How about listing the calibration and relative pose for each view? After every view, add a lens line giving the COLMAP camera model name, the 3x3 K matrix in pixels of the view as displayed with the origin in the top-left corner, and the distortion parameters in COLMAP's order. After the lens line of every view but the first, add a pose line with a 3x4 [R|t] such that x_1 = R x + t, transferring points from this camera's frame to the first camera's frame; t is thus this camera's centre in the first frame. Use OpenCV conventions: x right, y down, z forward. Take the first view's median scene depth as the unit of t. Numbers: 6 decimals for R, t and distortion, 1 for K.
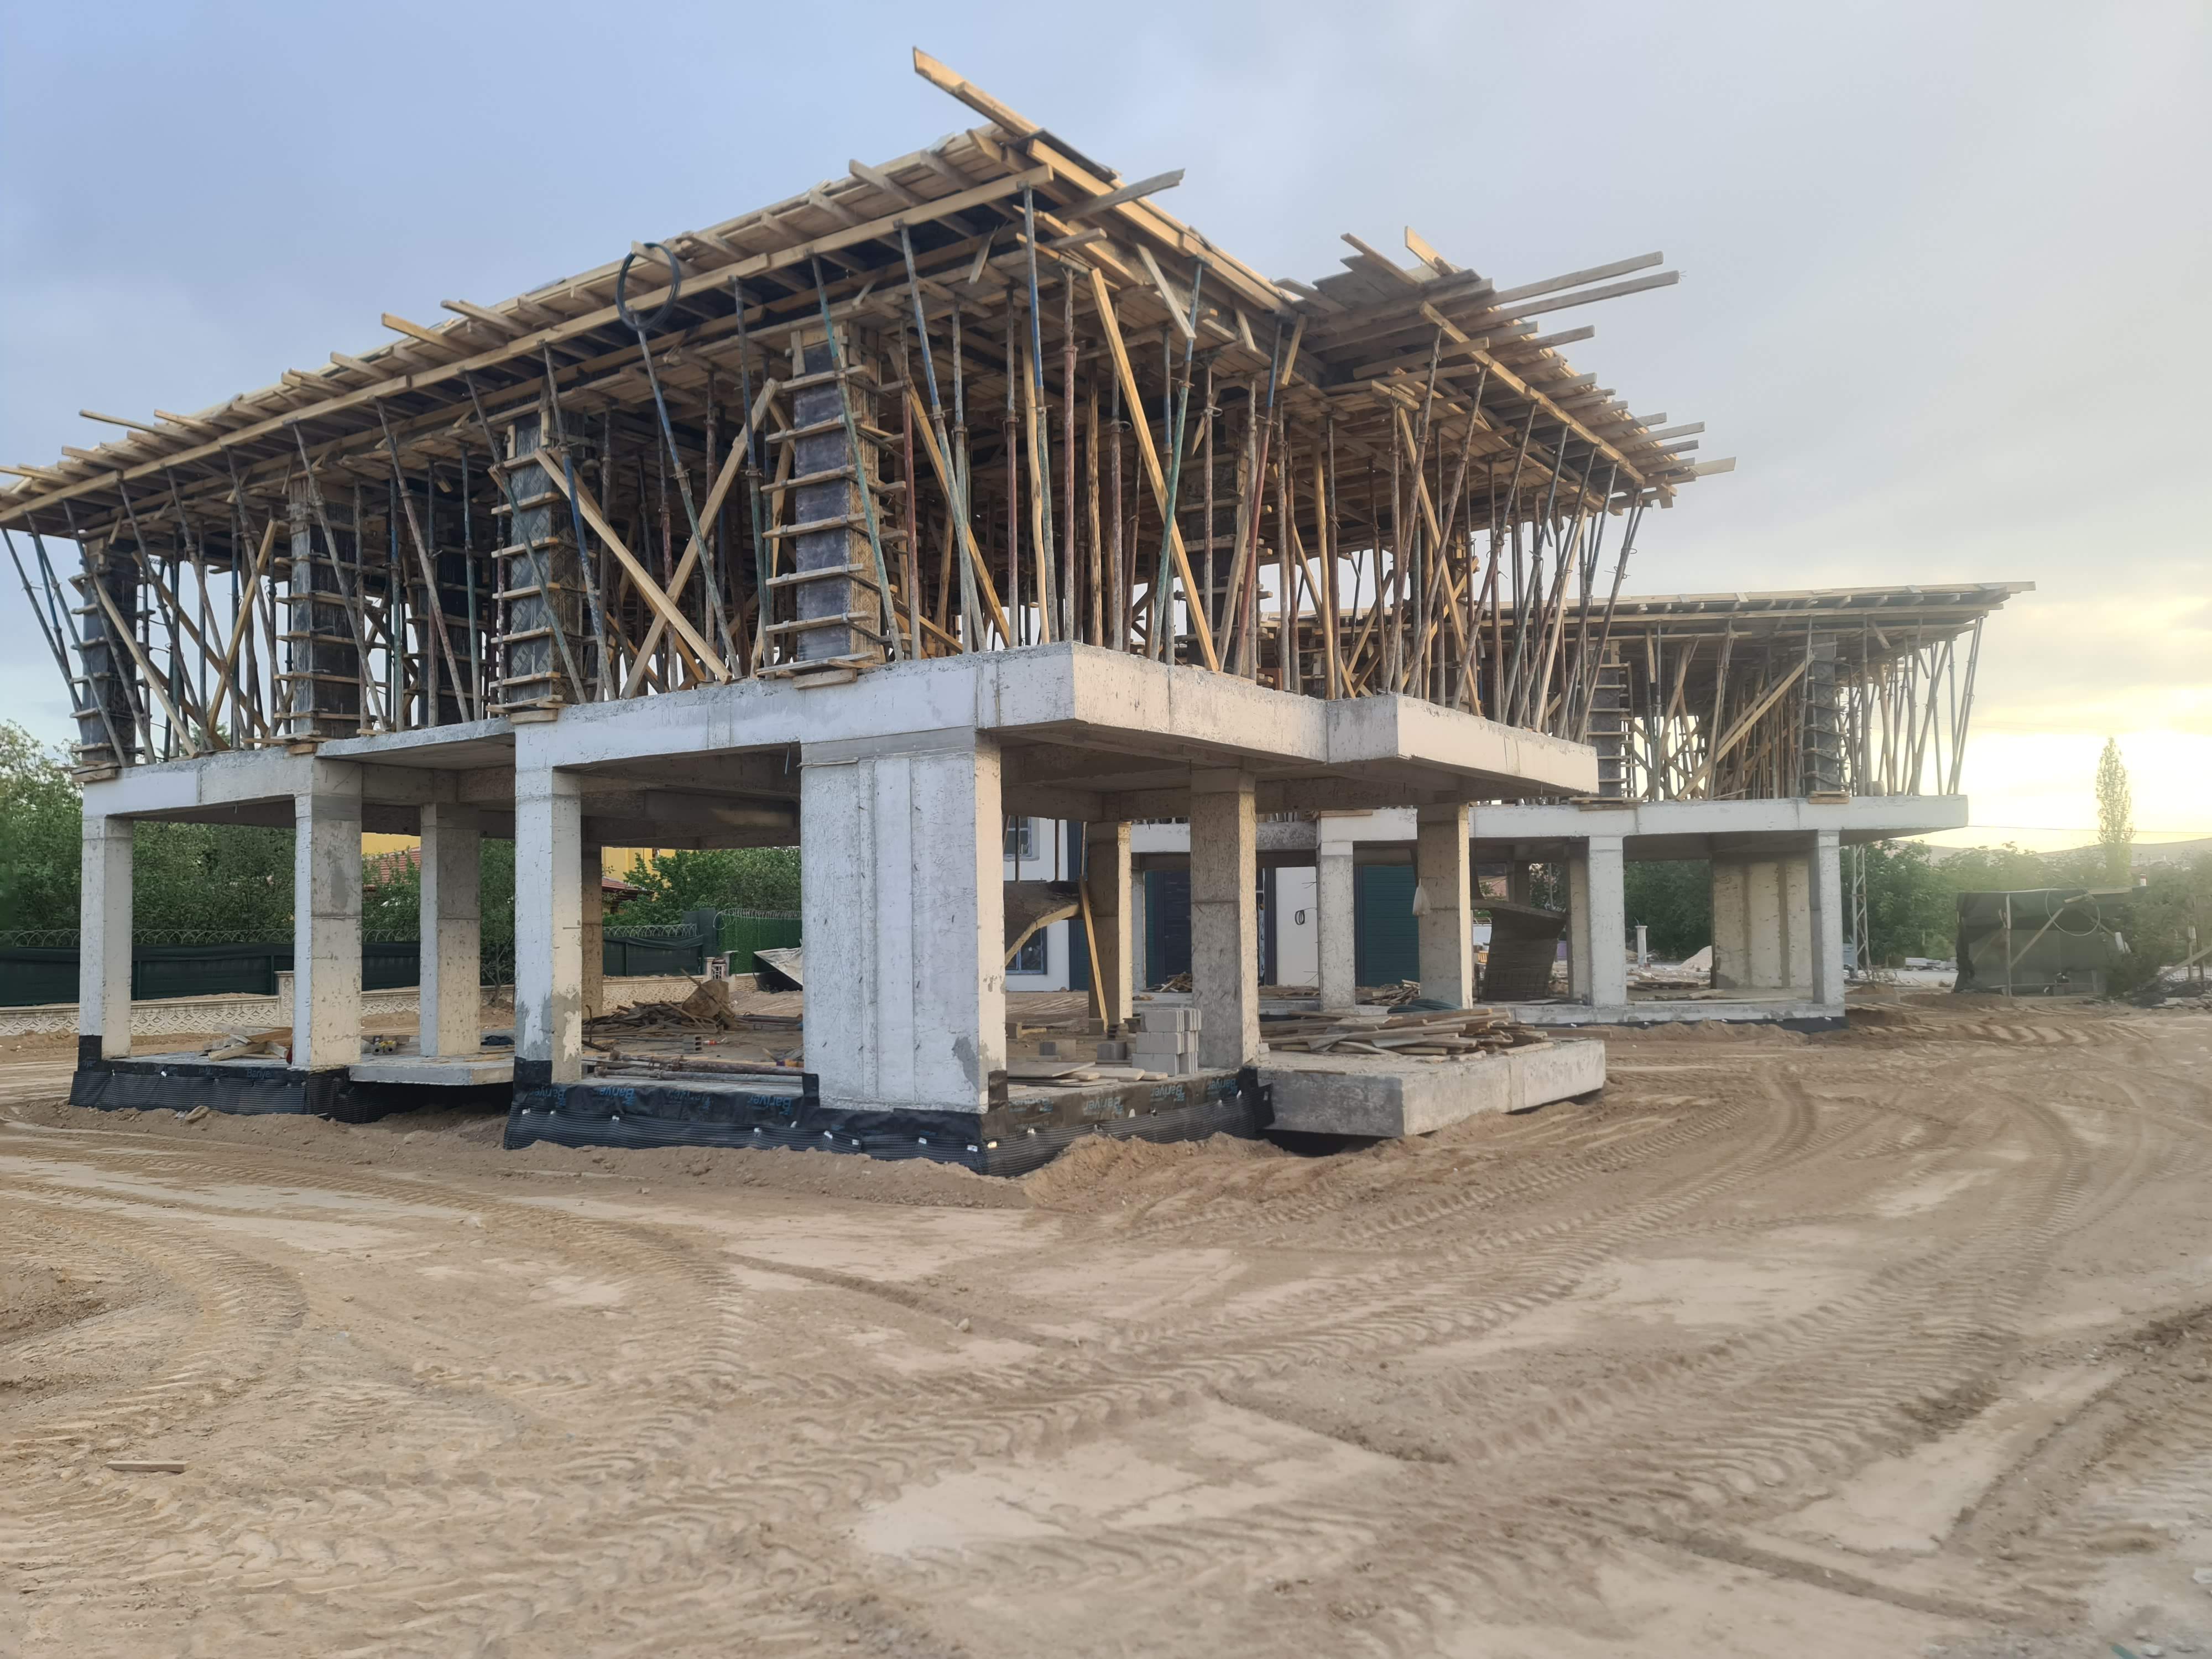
lens RADIAL K [[1614.8, 0, 1176.9], [0, 1614.8, 858.2], [0, 0, 1]] dist [0.047035, -0.008235]
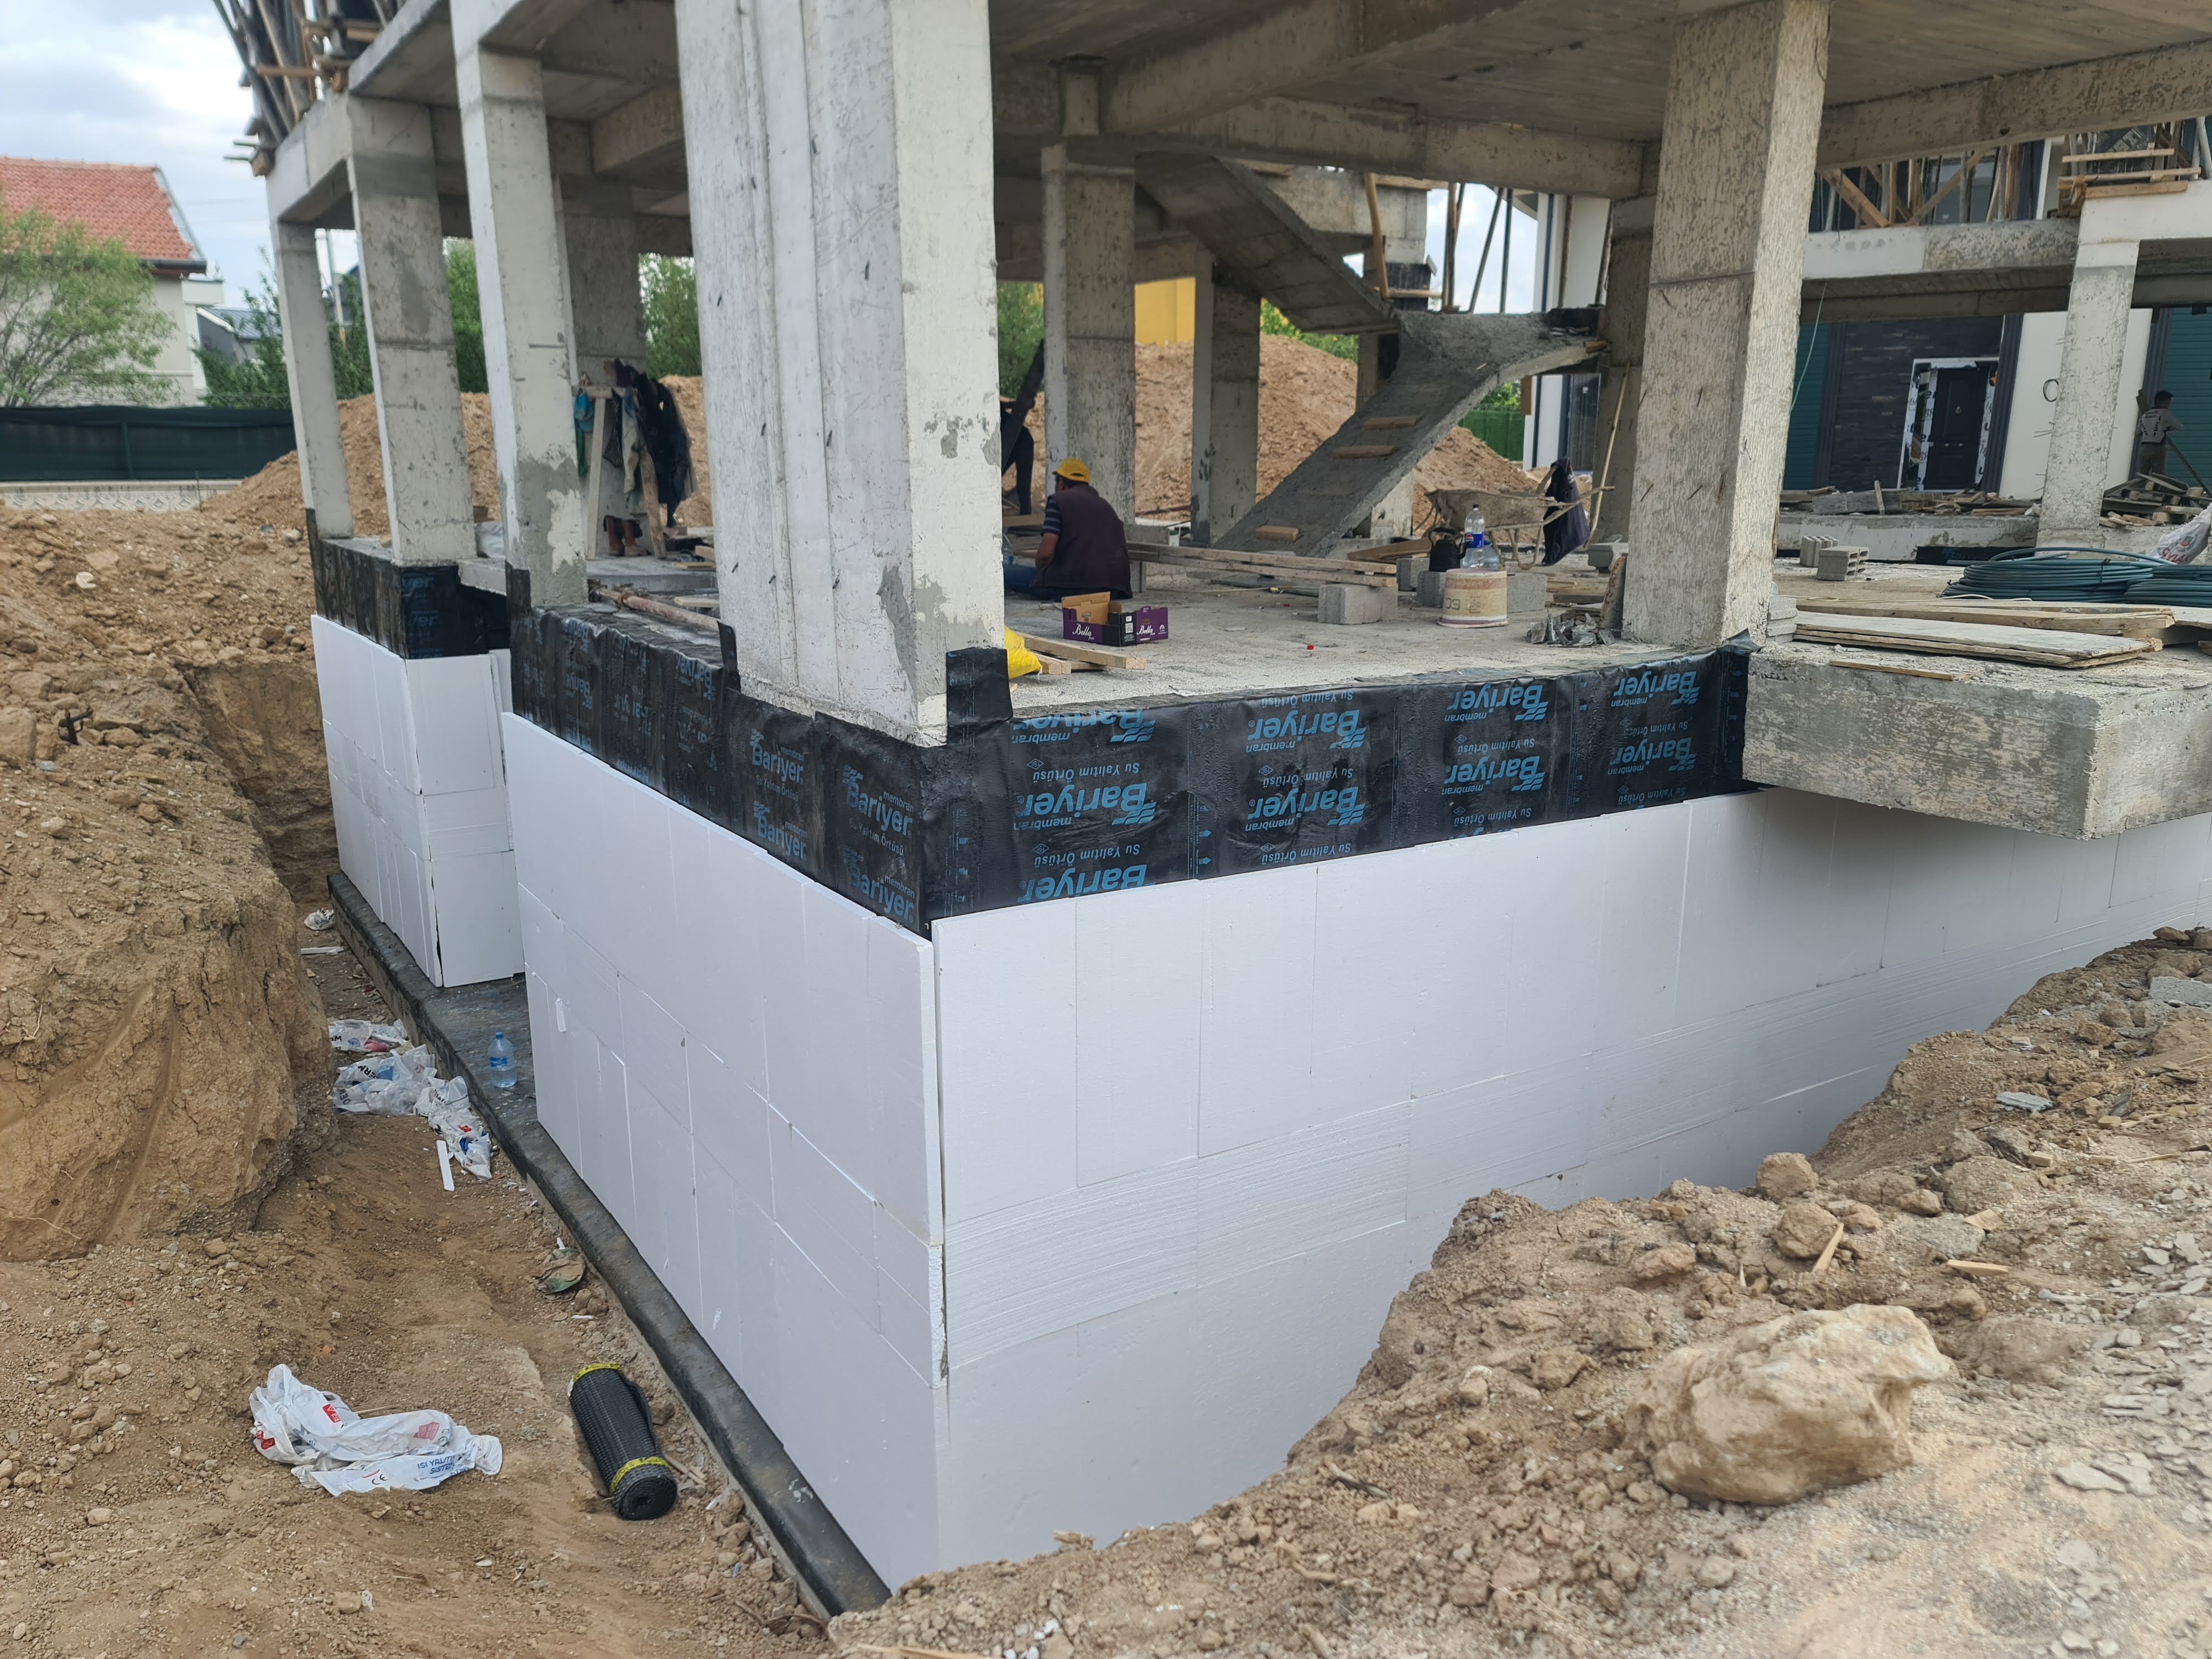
lens RADIAL K [[1614.8, 0, 1176.9], [0, 1614.8, 858.2], [0, 0, 1]] dist [0.047035, -0.008235]
pose [[0.913928, 0.110451, -0.390559, 0.091446], [0.009422, 0.956228, 0.292472, 0.049949], [0.405767, -0.270978, 0.872883, 0.527013]]
